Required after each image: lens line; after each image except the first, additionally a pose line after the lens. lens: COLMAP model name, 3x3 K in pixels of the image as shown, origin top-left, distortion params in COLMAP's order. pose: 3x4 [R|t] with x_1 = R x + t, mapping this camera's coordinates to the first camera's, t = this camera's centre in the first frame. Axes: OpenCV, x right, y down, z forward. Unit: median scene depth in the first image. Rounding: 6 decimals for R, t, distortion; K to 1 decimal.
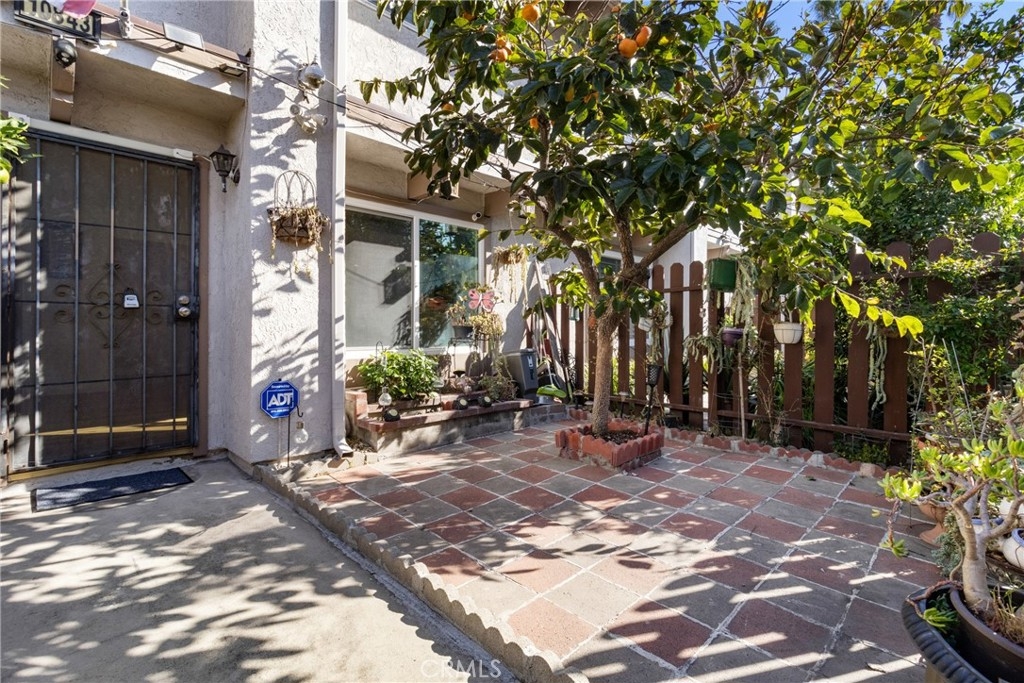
lens RADIAL K [[474.9, 0, 521.8], [0, 474.9, 328.3], [0, 0, 1]] dist [0.000843, 0.000413]
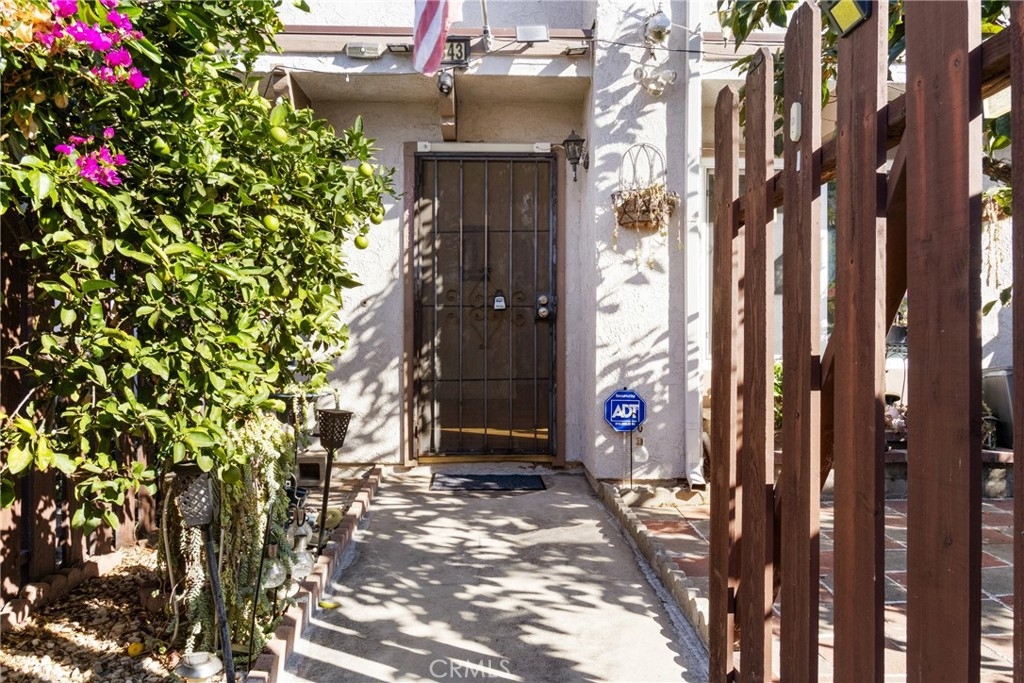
lens RADIAL K [[741.4, 0, 509.9], [0, 741.4, 339.9], [0, 0, 1]] dist [-0.002119, -0.005338]
pose [[0.724541, 0.006317, -0.689202, 0.274216], [-0.003053, 0.999978, 0.005957, 0.013160], [0.689224, -0.002212, 0.724545, -0.128163]]
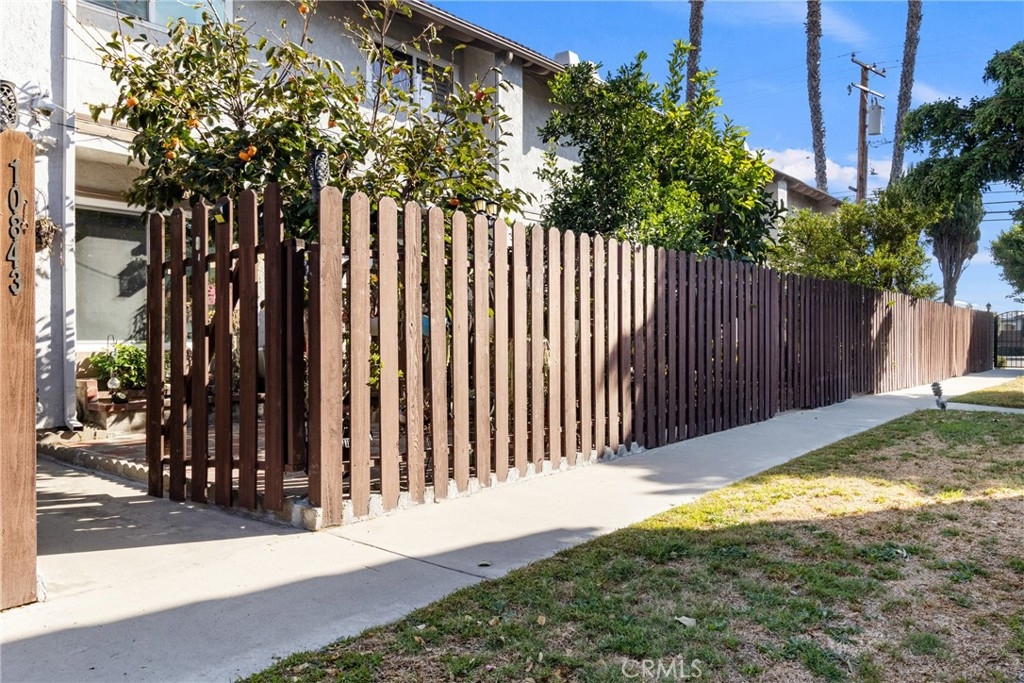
lens RADIAL K [[832.4, 0, 530.8], [0, 832.4, 342.3], [0, 0, 1]] dist [0.011245, -0.002485]
pose [[0.989924, -0.002243, 0.141581, 0.461740], [0.001513, 0.999985, 0.005264, 0.048570], [-0.141591, -0.004997, 0.989913, -1.234946]]
